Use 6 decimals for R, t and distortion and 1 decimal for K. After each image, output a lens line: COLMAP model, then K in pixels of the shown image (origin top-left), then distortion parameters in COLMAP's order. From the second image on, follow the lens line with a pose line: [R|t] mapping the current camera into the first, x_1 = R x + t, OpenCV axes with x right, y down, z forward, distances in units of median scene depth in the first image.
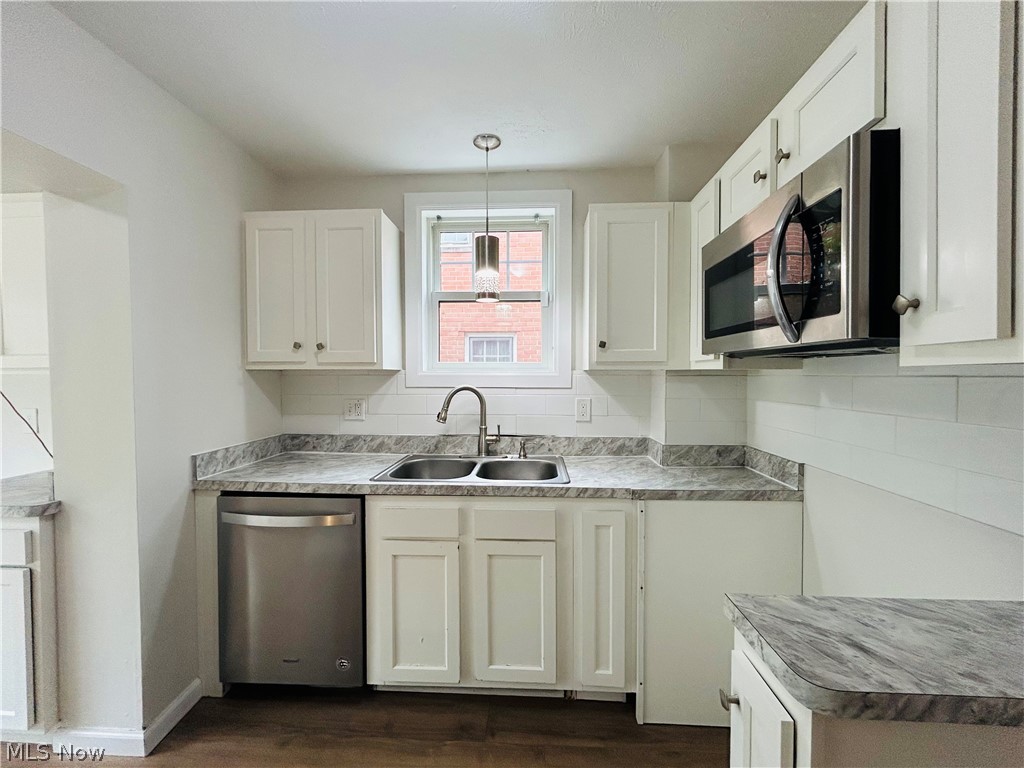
lens RADIAL K [[417.0, 0, 513.2], [0, 417.0, 382.9], [0, 0, 1]] dist [-0.001916, 0.000518]
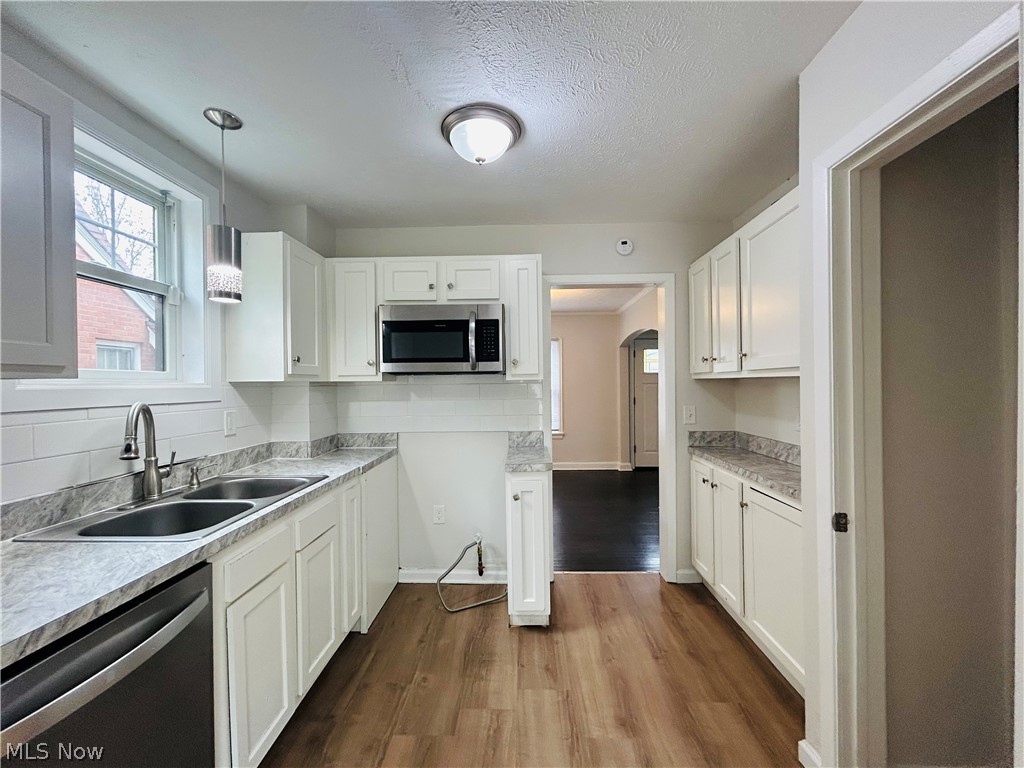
lens RADIAL K [[417.0, 0, 513.2], [0, 417.0, 382.9], [0, 0, 1]] dist [-0.001916, 0.000518]
pose [[-0.029592, 0.000387, 0.999562, -0.945669], [0.034451, 0.999406, 0.000633, -0.007430], [-0.998968, 0.034455, -0.029588, 0.437588]]
